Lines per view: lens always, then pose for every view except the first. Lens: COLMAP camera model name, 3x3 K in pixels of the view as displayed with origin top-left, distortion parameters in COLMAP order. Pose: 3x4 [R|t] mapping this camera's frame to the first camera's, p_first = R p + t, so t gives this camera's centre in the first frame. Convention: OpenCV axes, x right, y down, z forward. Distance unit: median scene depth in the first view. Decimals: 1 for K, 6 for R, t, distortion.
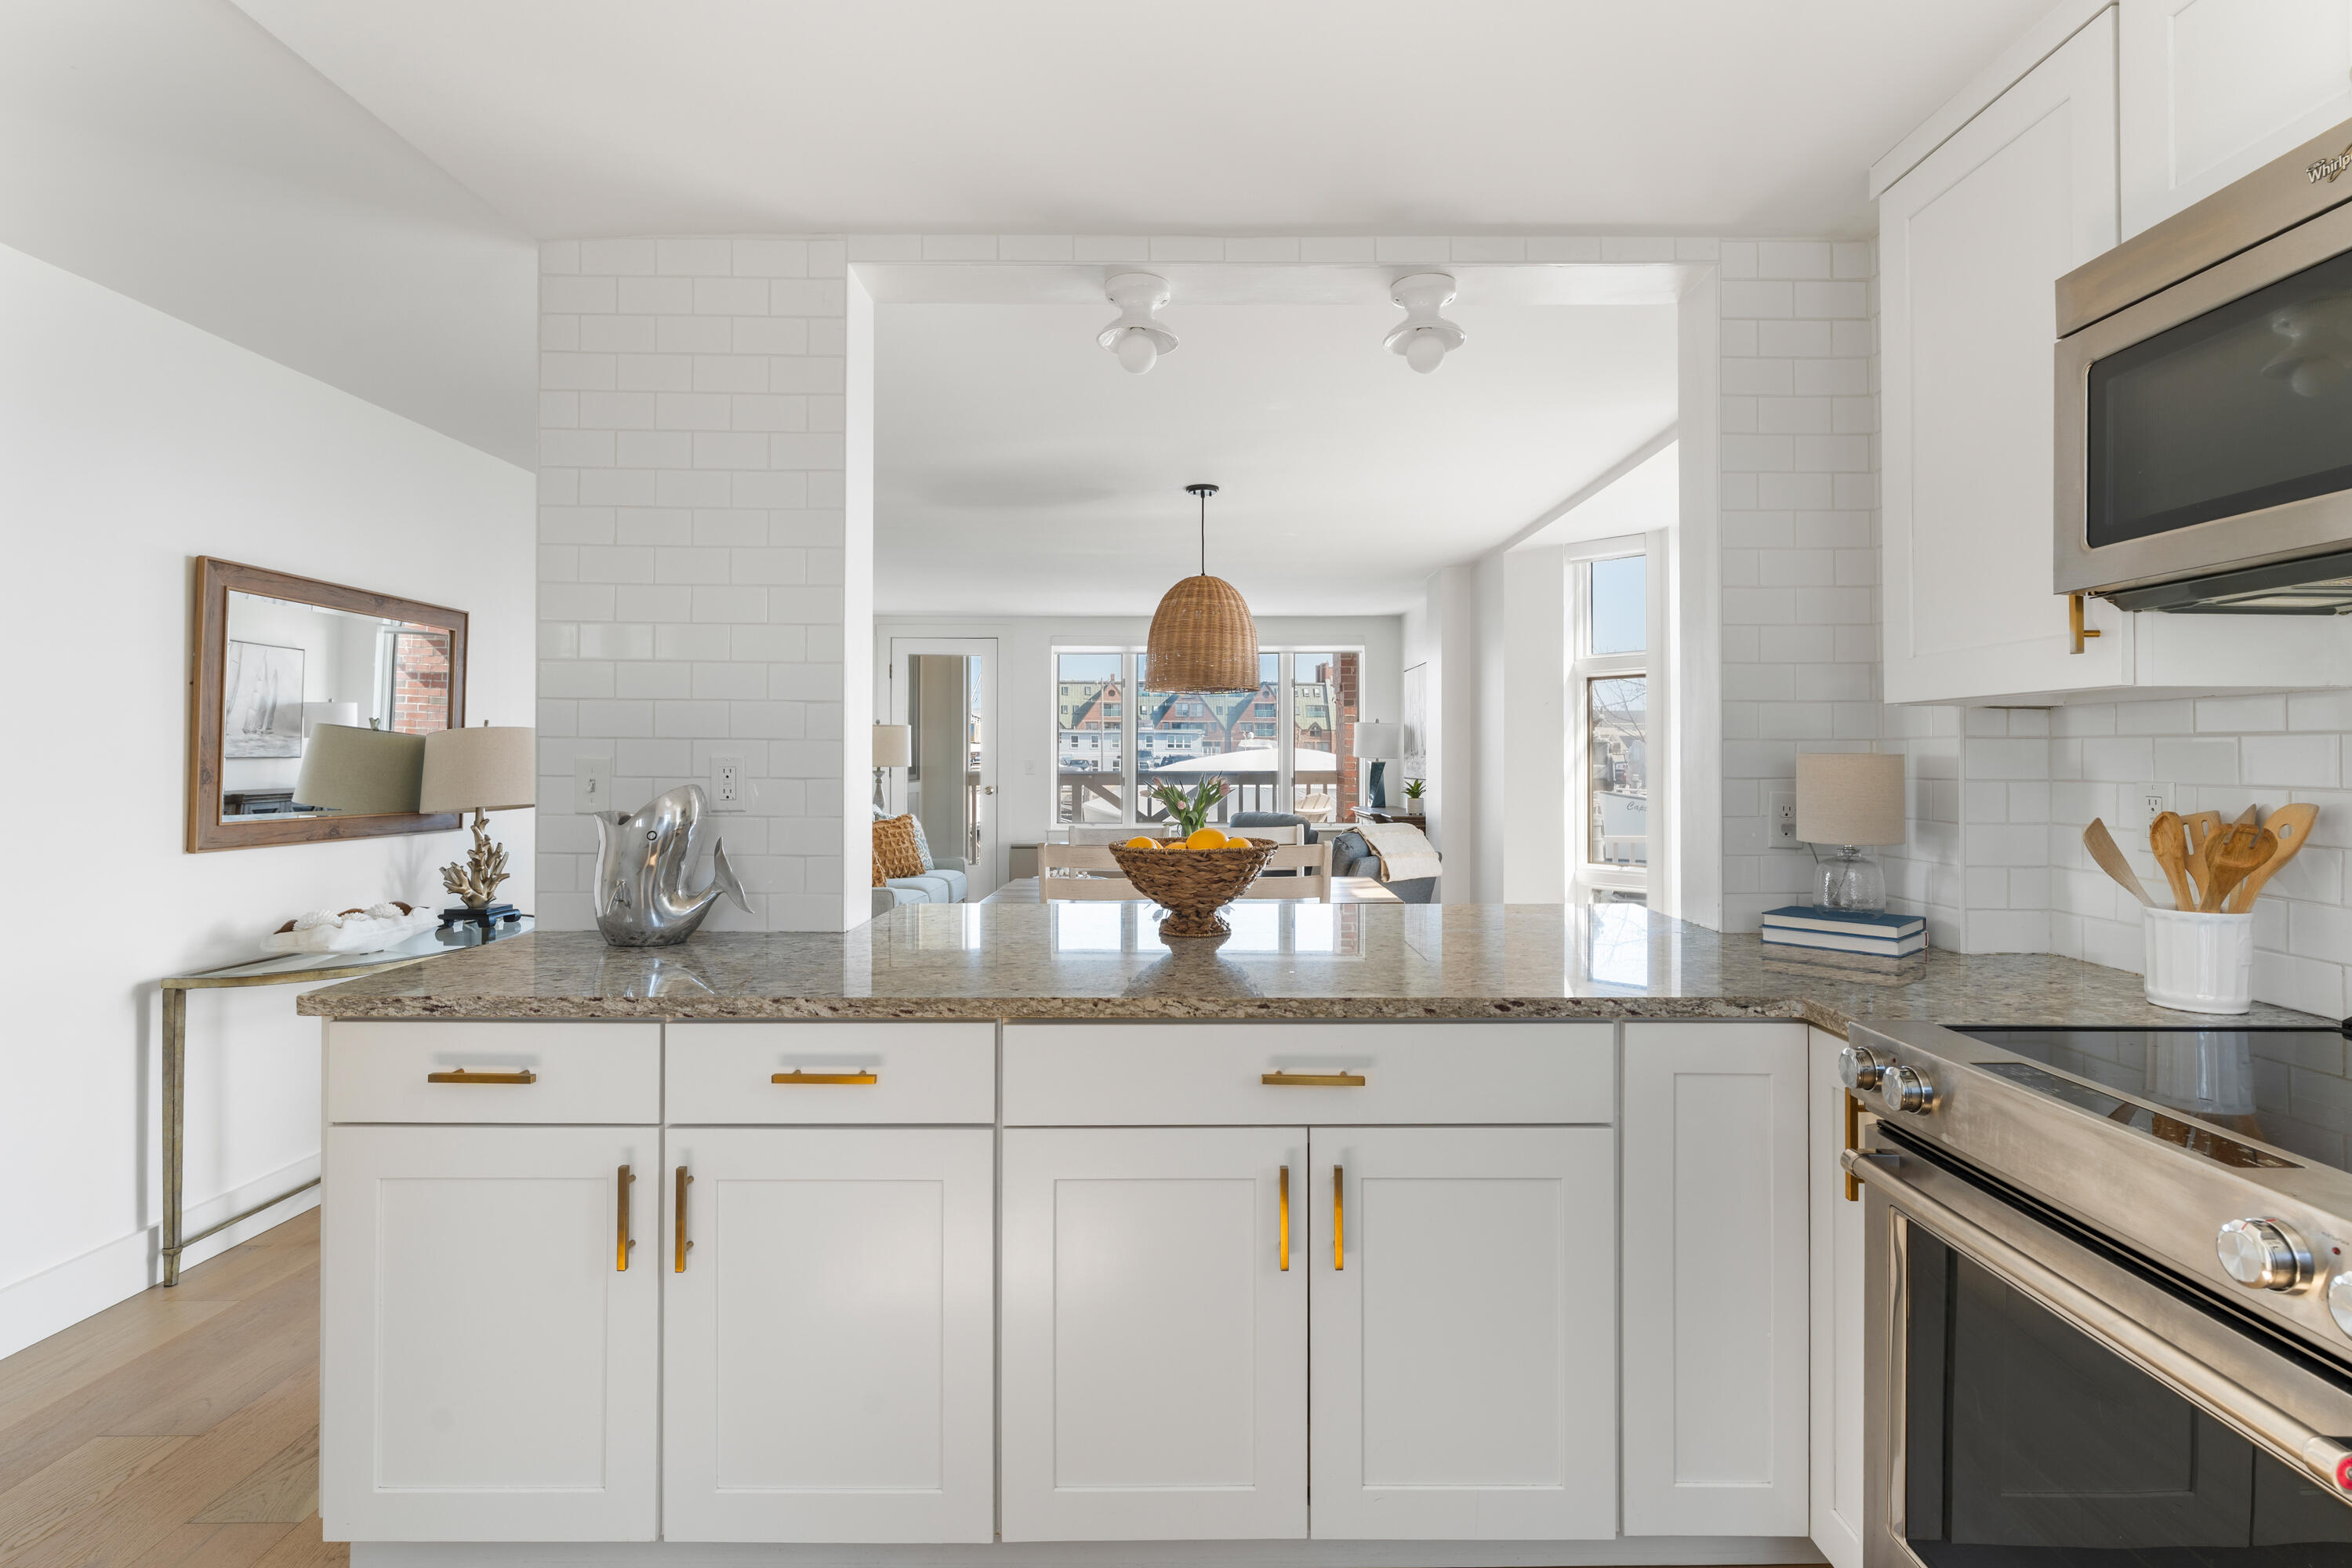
lens RADIAL K [[1159.8, 0, 1181.4], [0, 1159.8, 751.6], [0, 0, 1]] dist [-0.000430, -0.000057]
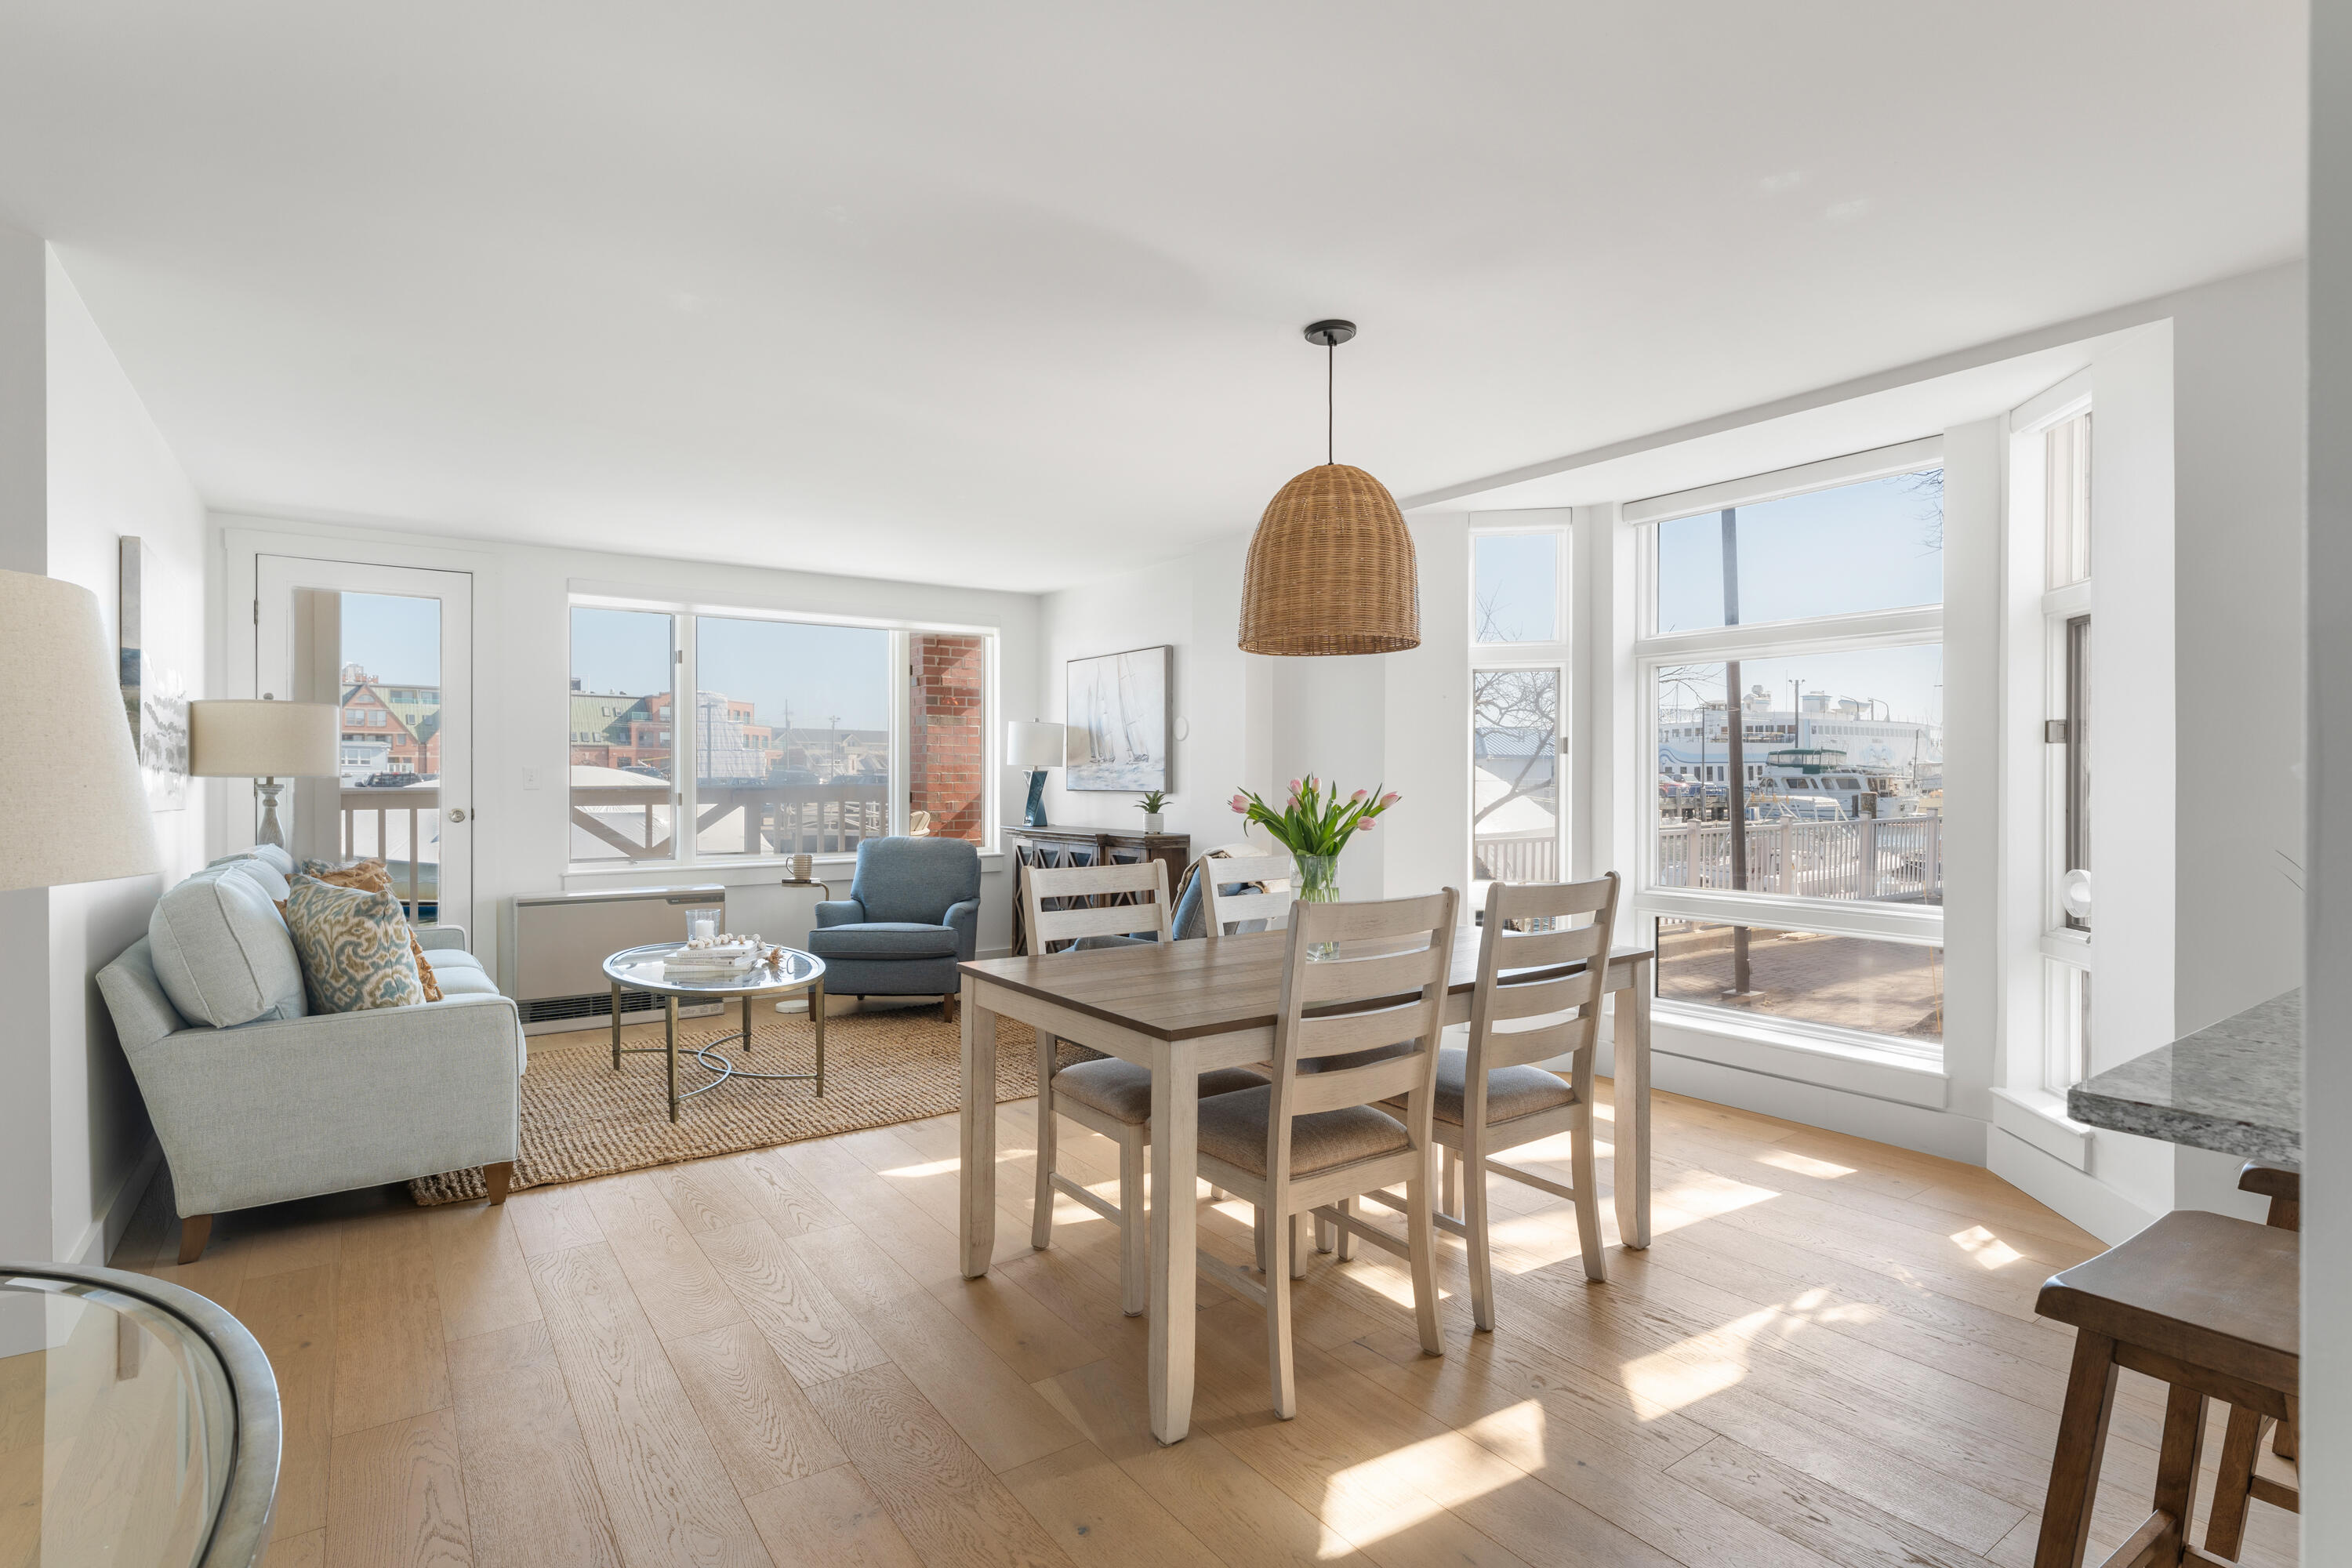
lens RADIAL K [[1150.7, 0, 1175.2], [0, 1150.7, 782.3], [0, 0, 1]] dist [-0.000196, -0.000019]
pose [[0.814599, -0.000968, 0.580023, -0.257286], [-0.004850, 0.999952, 0.008480, 0.009943], [-0.580004, -0.009721, 0.814556, 0.325617]]
